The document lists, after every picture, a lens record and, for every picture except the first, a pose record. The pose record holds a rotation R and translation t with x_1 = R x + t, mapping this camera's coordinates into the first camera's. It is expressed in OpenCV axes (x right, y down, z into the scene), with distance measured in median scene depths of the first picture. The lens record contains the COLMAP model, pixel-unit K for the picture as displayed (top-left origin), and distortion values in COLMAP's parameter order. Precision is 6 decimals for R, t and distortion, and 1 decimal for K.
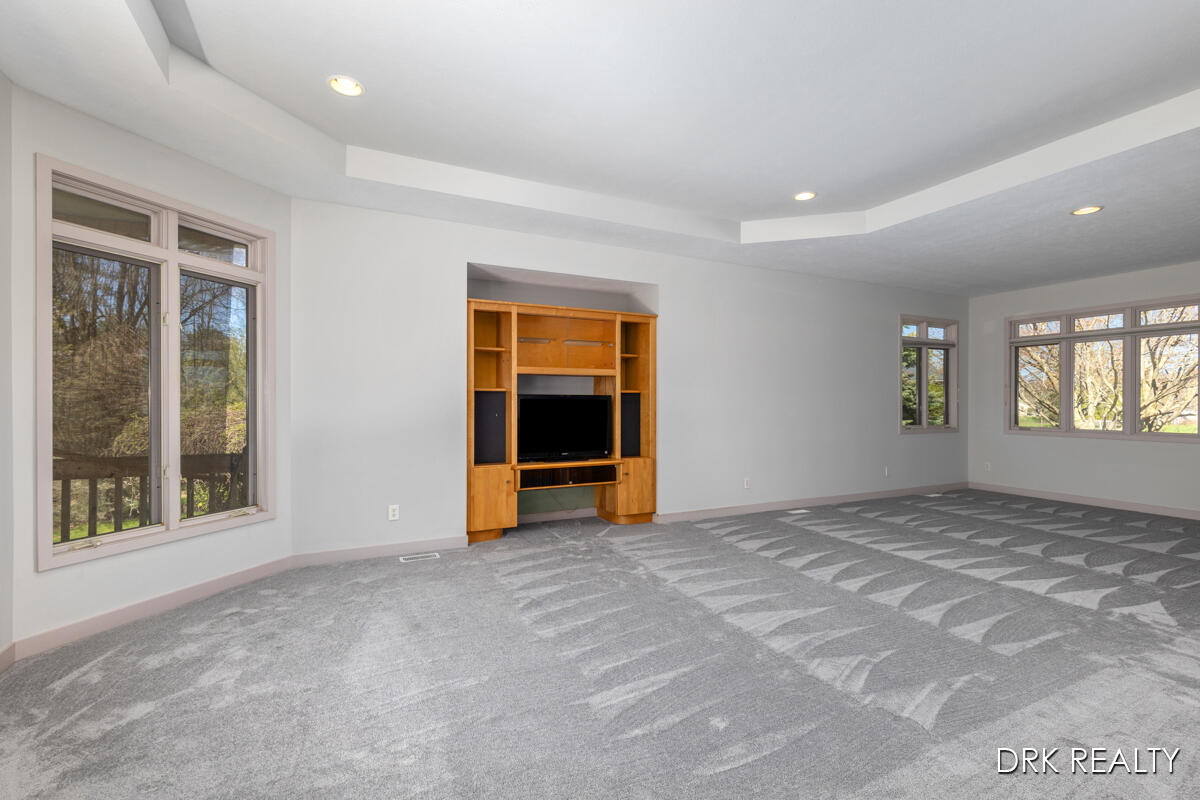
lens RADIAL K [[546.6, 0, 610.6], [0, 546.6, 401.2], [0, 0, 1]] dist [0.006477, -0.001367]
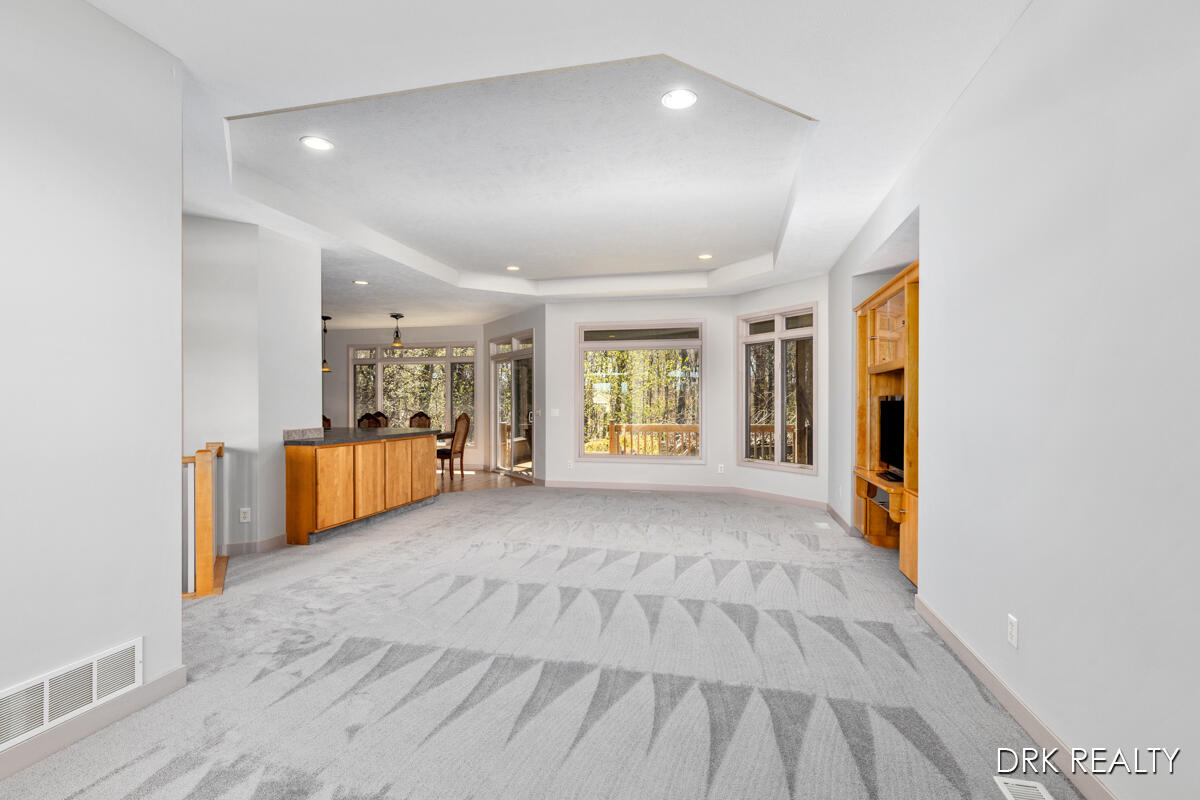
lens RADIAL K [[570.7, 0, 605.0], [0, 570.7, 399.5], [0, 0, 1]] dist [0.001813, 0.000789]
pose [[-0.652508, -0.011668, -0.757692, 0.988485], [-0.006630, 0.999931, -0.009689, 0.004985], [0.757753, -0.001298, -0.652540, 1.454657]]
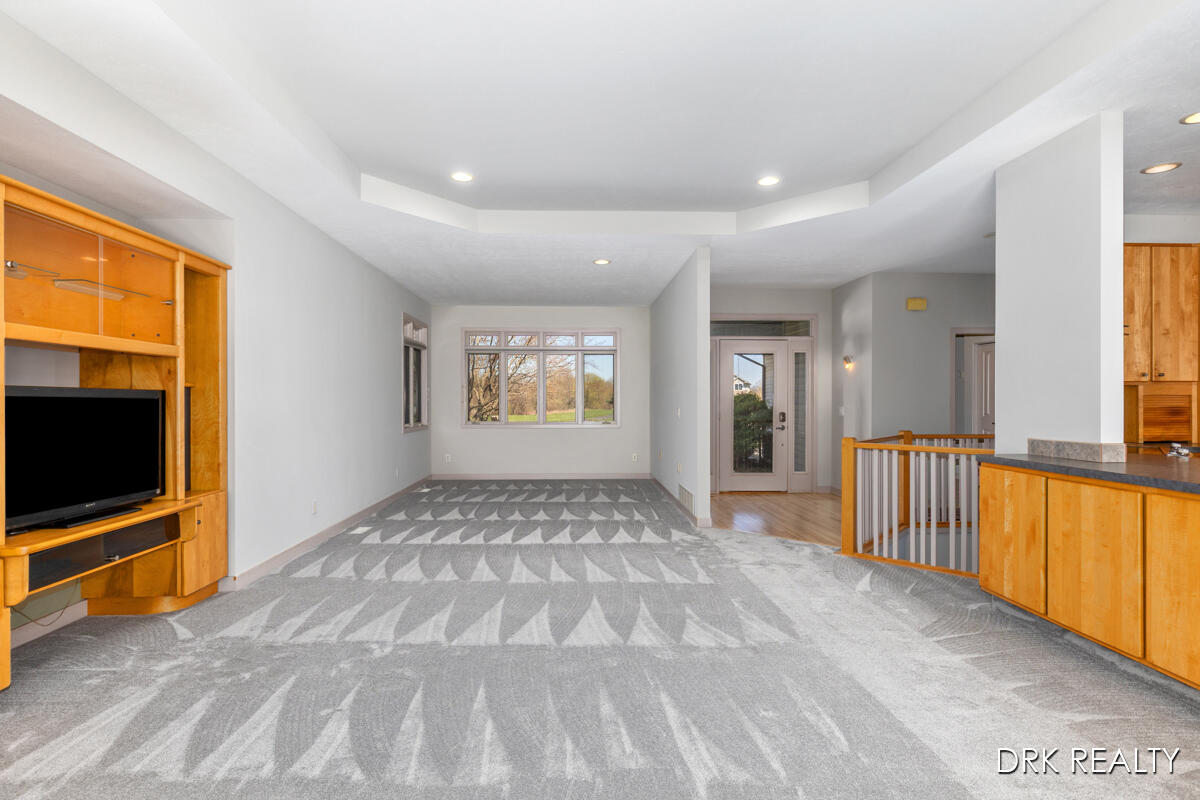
lens RADIAL K [[570.7, 0, 602.9], [0, 570.7, 399.9], [0, 0, 1]] dist [0.001813, 0.000789]
pose [[0.414996, -0.002888, 0.909818, -0.432708], [0.006370, 0.999980, 0.000269, 0.002634], [-0.909801, 0.005684, 0.415006, 0.411667]]
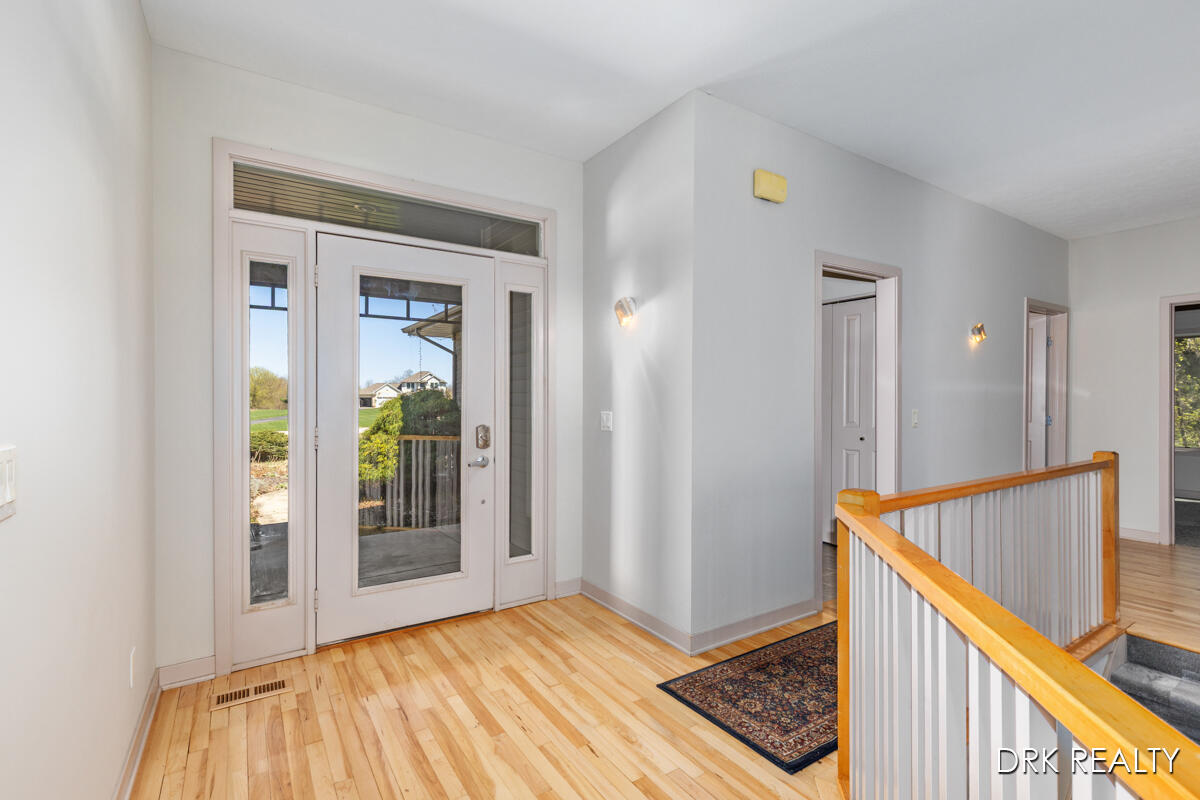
lens RADIAL K [[546.6, 0, 606.8], [0, 546.6, 399.0], [0, 0, 1]] dist [0.006477, -0.001367]
pose [[-0.109028, -0.003260, 0.994033, 0.682249], [0.006152, 0.999973, 0.003954, 0.007524], [-0.994020, 0.006547, -0.109005, 0.556806]]
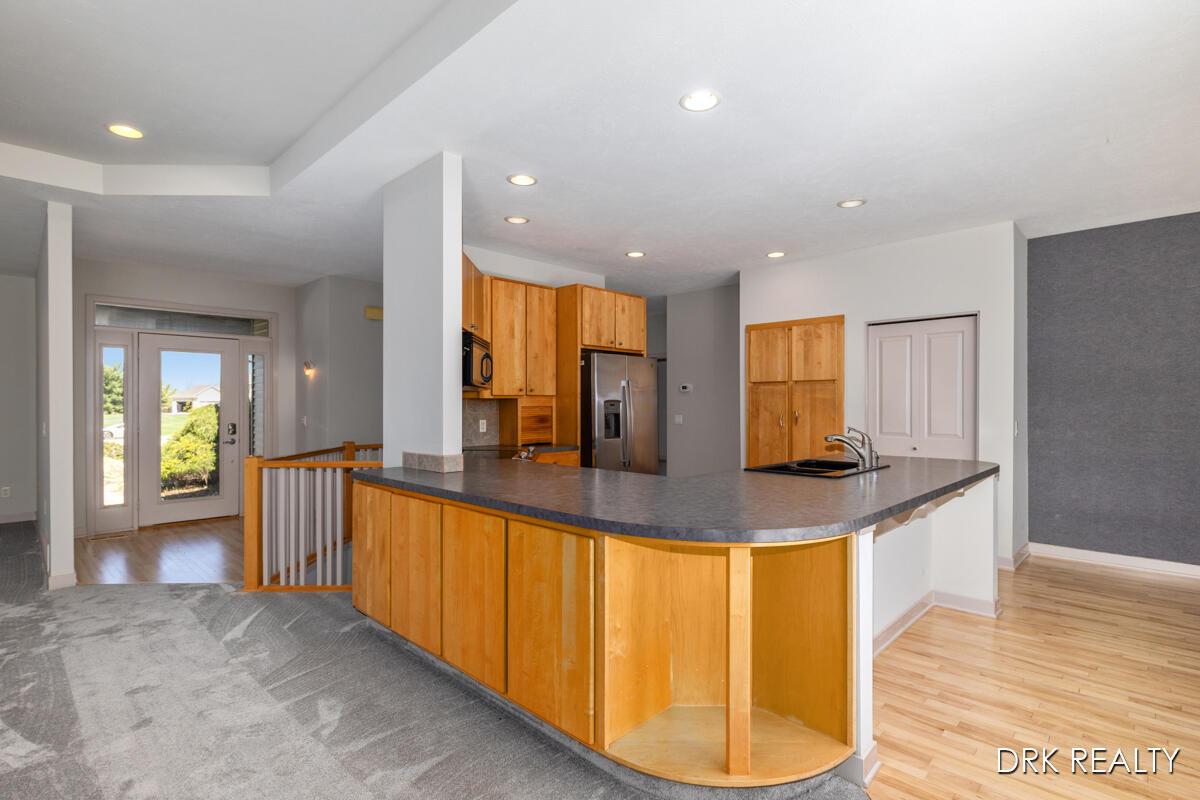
lens RADIAL K [[570.7, 0, 599.9], [0, 570.7, 402.1], [0, 0, 1]] dist [0.001813, 0.000789]
pose [[-0.317147, -0.002242, 0.948374, -0.335069], [0.005284, 0.999978, 0.004130, -0.012804], [-0.948362, 0.006321, -0.317128, 0.195344]]
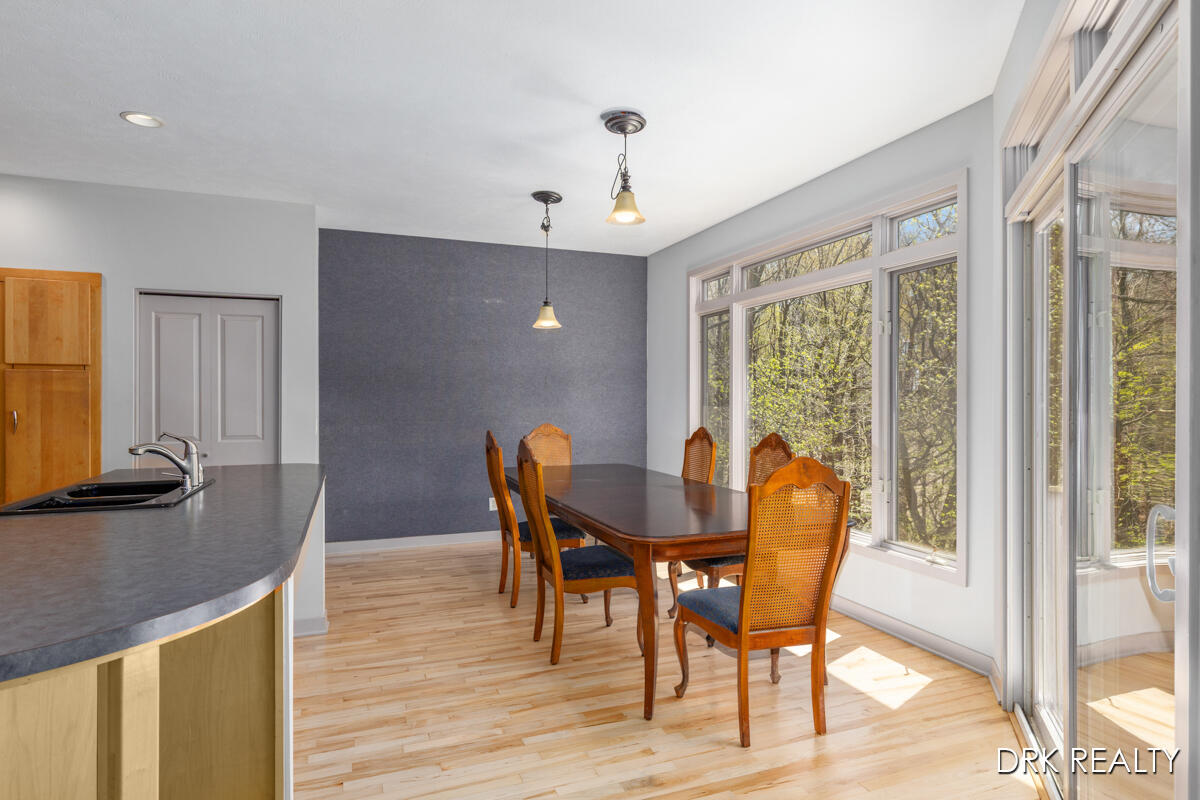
lens RADIAL K [[658.4, 0, 592.4], [0, 658.4, 399.4], [0, 0, 1]] dist [0.004896, 0.000793]
pose [[-0.993660, -0.004573, 0.112329, -0.187947], [-0.003761, 0.999965, 0.007436, -0.011834], [-0.112360, 0.006966, -0.993643, 0.218963]]
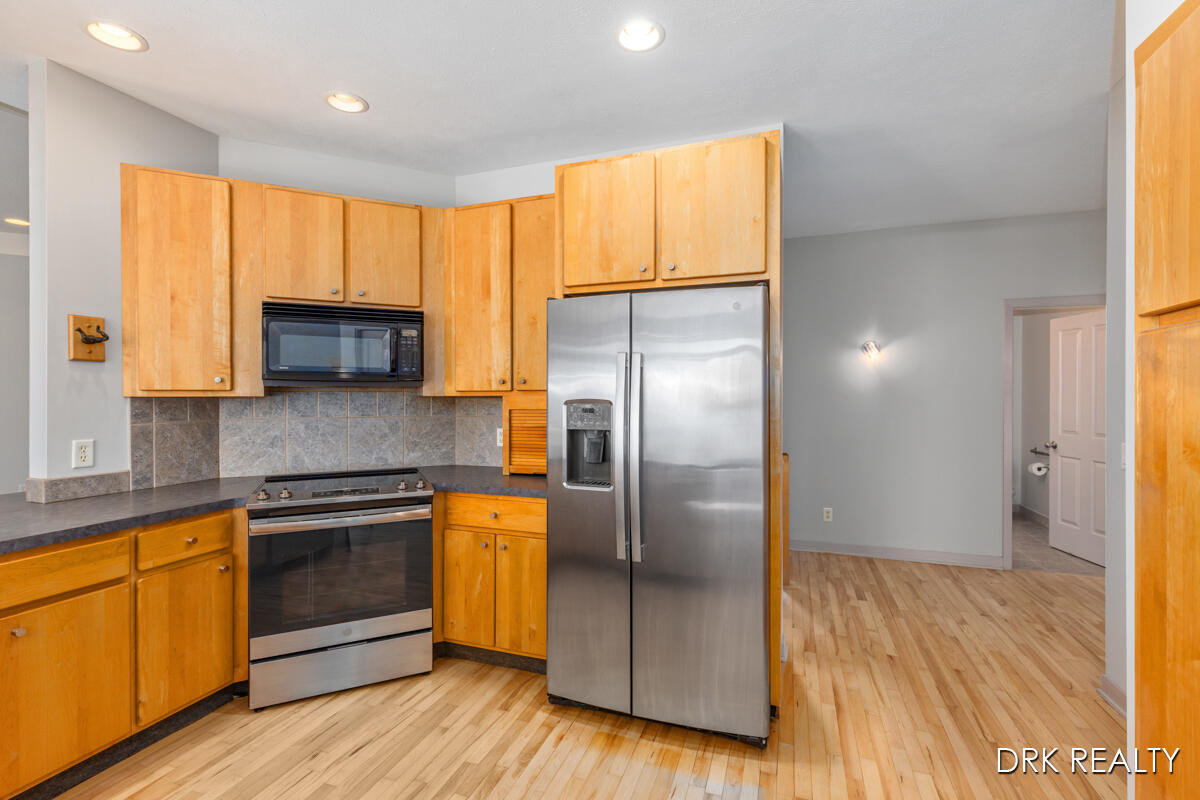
lens RADIAL K [[546.6, 0, 599.1], [0, 546.6, 395.9], [0, 0, 1]] dist [0.006477, -0.001367]
pose [[0.724367, -0.007649, 0.689372, 0.466865], [0.007359, 0.999967, 0.003362, -0.018539], [-0.689375, 0.002637, 0.724400, -0.598657]]
